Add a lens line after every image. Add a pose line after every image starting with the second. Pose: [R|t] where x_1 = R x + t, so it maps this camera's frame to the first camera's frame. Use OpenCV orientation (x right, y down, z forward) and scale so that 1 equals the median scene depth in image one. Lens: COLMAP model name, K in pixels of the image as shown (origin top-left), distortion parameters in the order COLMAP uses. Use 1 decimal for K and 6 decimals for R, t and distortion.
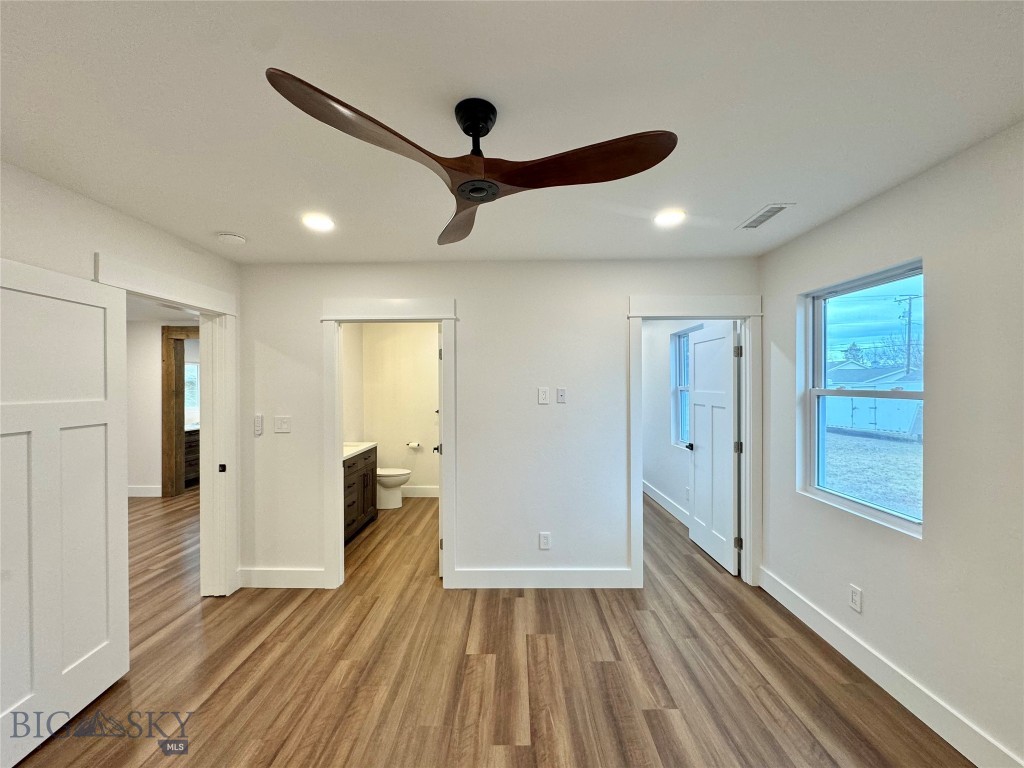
lens RADIAL K [[405.4, 0, 516.3], [0, 405.4, 382.8], [0, 0, 1]] dist [-0.002267, -0.000215]
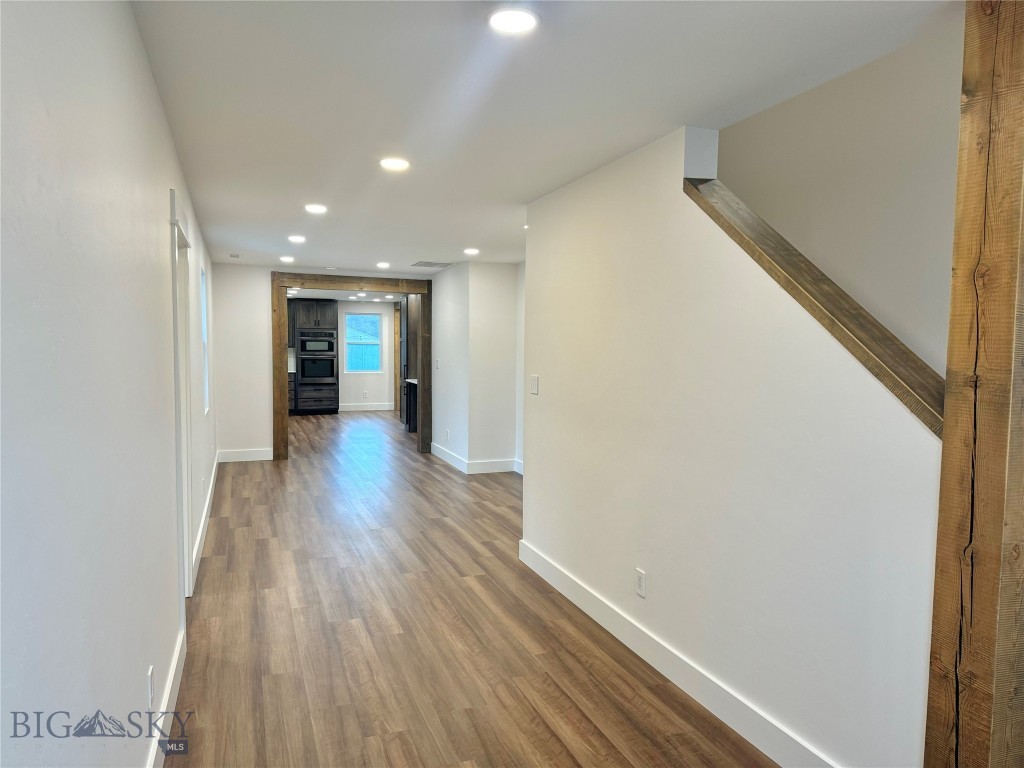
lens RADIAL K [[716.2, 0, 539.5], [0, 716.2, 388.2], [0, 0, 1]] dist [0.076890, -0.080923]
pose [[0.922215, -0.009419, 0.386563, -1.843750], [-0.018092, 0.997557, 0.067468, -0.002816], [-0.386254, -0.069214, 0.919792, -1.403517]]
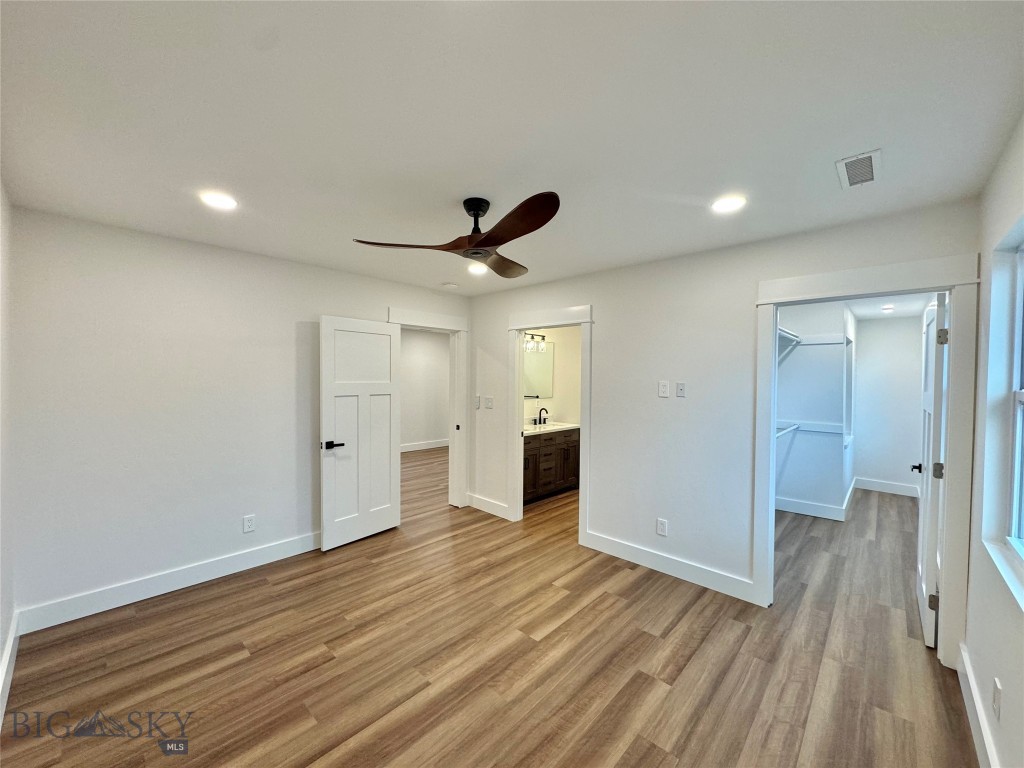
lens RADIAL K [[405.4, 0, 512.0], [0, 405.4, 381.3], [0, 0, 1]] dist [-0.002267, -0.000215]
pose [[0.737534, 0.020967, -0.674984, 0.518425], [-0.010839, 0.999757, 0.019213, -0.004268], [0.675223, -0.006854, 0.737582, -0.036715]]
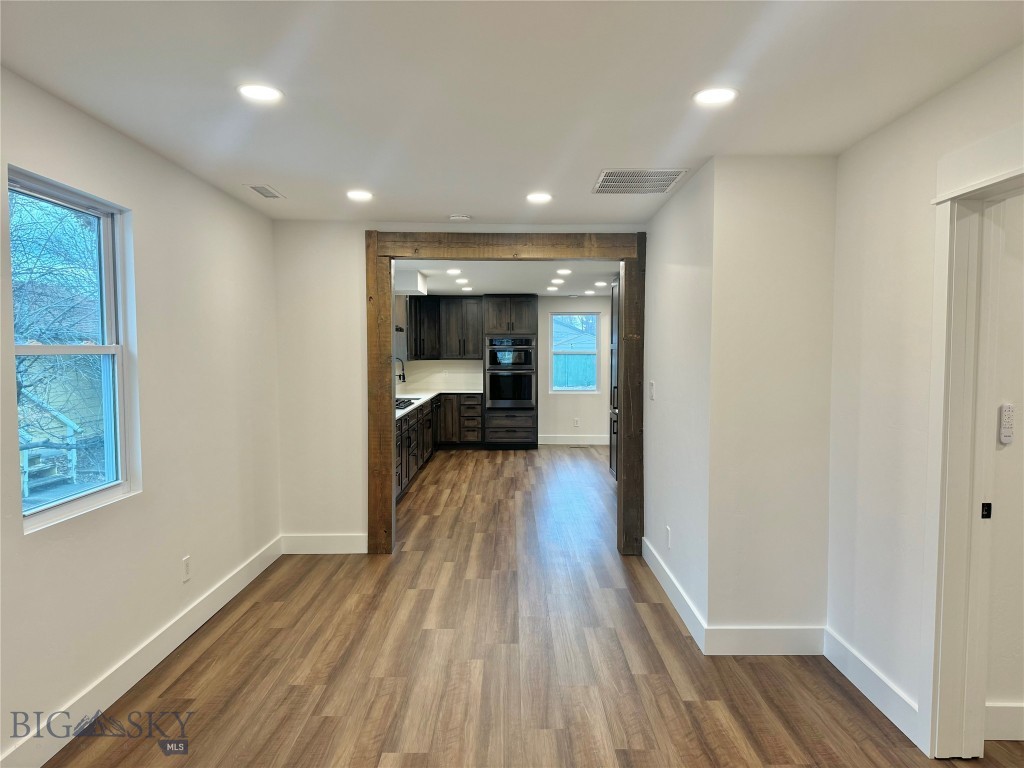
lens RADIAL K [[716.2, 0, 517.4], [0, 716.2, 386.3], [0, 0, 1]] dist [0.076890, -0.080923]
pose [[0.999922, 0.005171, 0.011399, -1.339387], [-0.005804, 0.998402, 0.056214, 0.010684], [-0.011090, -0.056276, 0.998354, 0.119006]]
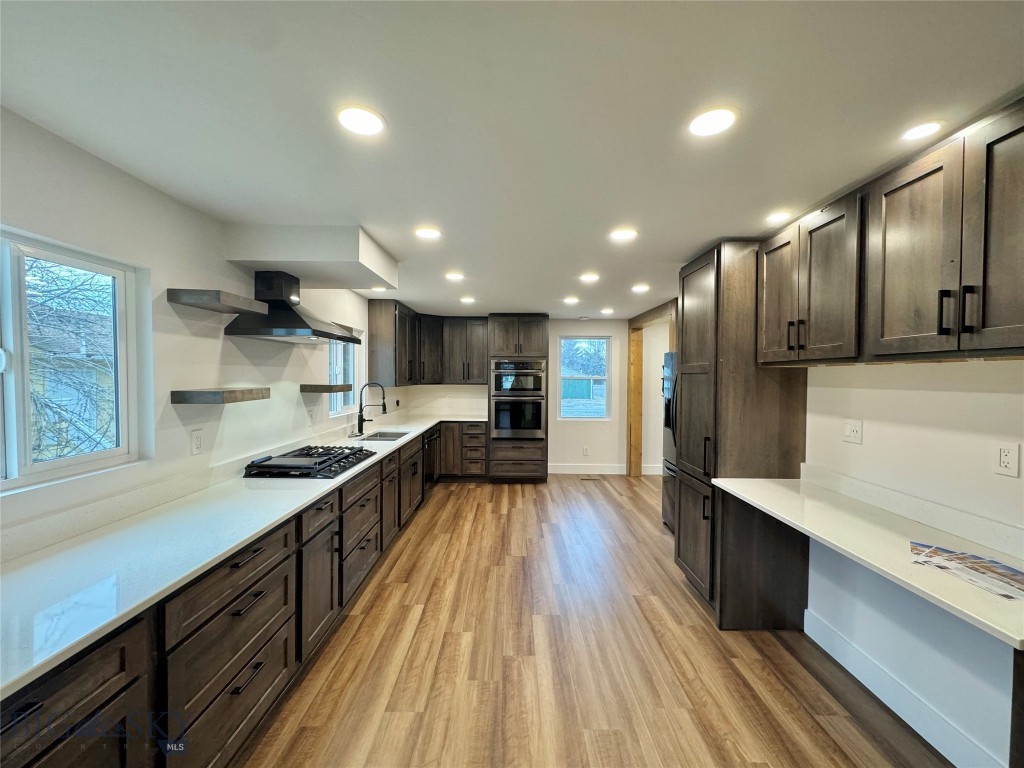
lens RADIAL K [[405.4, 0, 517.1], [0, 405.4, 386.7], [0, 0, 1]] dist [-0.002267, -0.000215]
pose [[0.999790, 0.012768, 0.016054, -1.368603], [-0.013264, 0.999428, 0.031123, 0.029748], [-0.015648, -0.031329, 0.999387, 1.890312]]
